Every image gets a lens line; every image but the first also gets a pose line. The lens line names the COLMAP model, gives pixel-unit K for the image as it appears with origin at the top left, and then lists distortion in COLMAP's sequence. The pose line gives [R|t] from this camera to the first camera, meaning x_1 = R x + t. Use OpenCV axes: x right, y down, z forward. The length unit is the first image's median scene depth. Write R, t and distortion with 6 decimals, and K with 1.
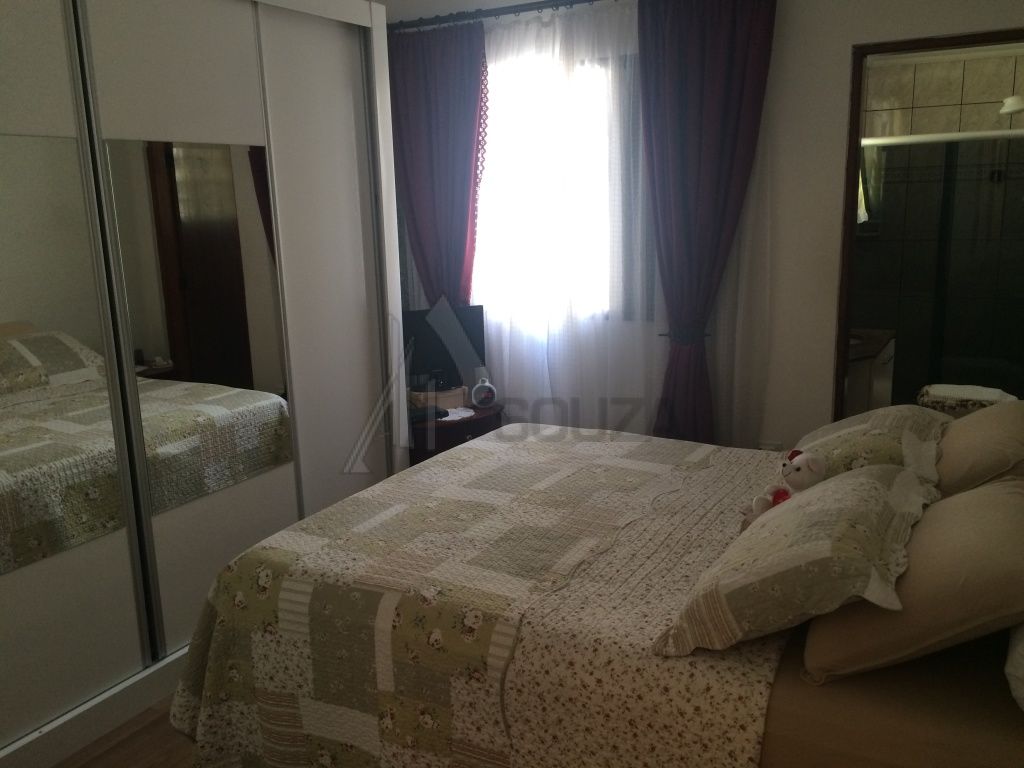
lens RADIAL K [[881.9, 0, 512.0], [0, 881.9, 384.0], [0, 0, 1]] dist [0.102449, -0.136040]
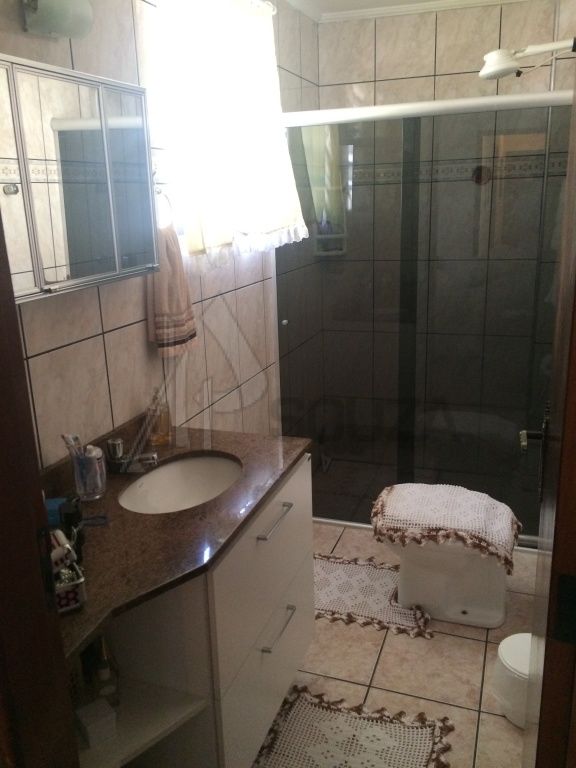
lens RADIAL K [[661.4, 0, 288.0], [0, 661.4, 384.0], [0, 0, 1]] dist [0.102449, -0.136040]
pose [[0.982419, -0.049815, 0.179920, 0.307351], [0.041069, 0.997802, 0.052015, -0.104946], [-0.182115, -0.043711, 0.982305, 0.533458]]
